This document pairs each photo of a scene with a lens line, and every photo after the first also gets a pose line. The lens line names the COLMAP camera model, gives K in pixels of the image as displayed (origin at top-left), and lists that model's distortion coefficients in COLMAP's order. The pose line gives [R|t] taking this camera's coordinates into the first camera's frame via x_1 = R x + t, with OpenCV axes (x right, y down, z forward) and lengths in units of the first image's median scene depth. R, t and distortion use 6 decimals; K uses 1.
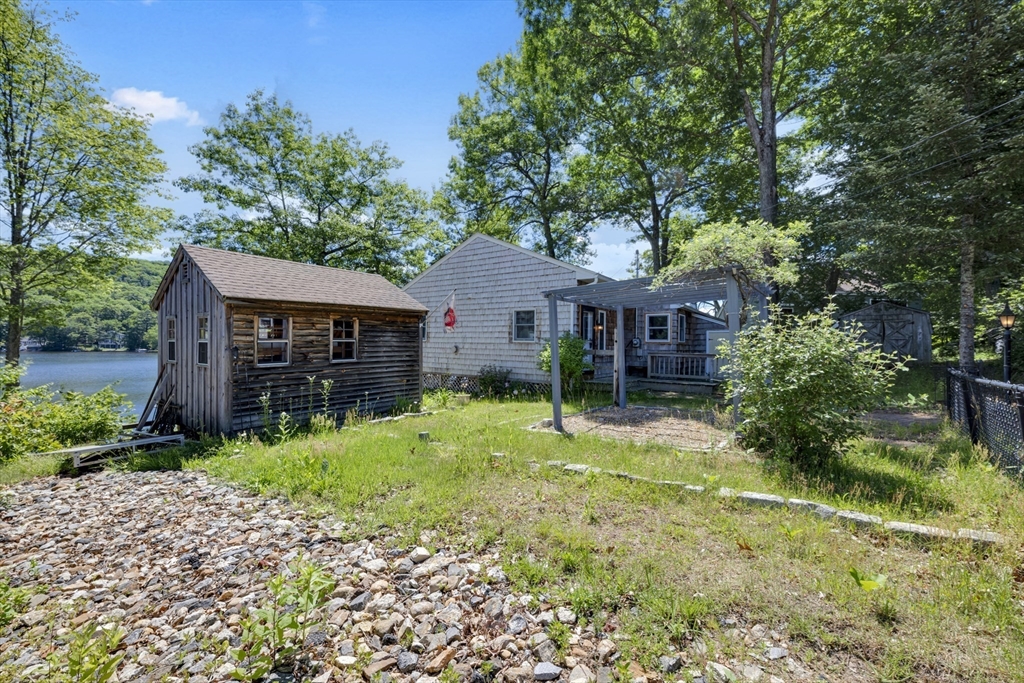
lens RADIAL K [[413.1, 0, 512.0], [0, 413.1, 341.5], [0, 0, 1]] dist [-0.000736, -0.000199]
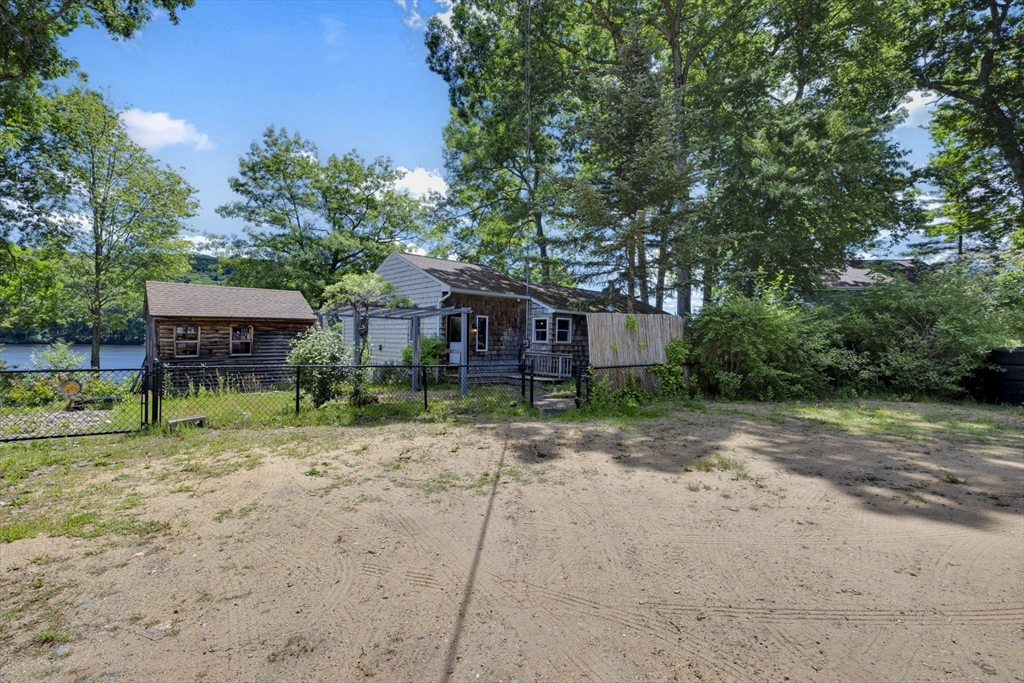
lens RADIAL K [[474.2, 0, 512.0], [0, 474.2, 341.5], [0, 0, 1]] dist [0.000118, 0.000010]
pose [[0.971735, 0.006309, -0.235990, 0.576505], [-0.004727, 0.999962, 0.007271, -0.011049], [0.236027, -0.005950, 0.971728, -0.263062]]
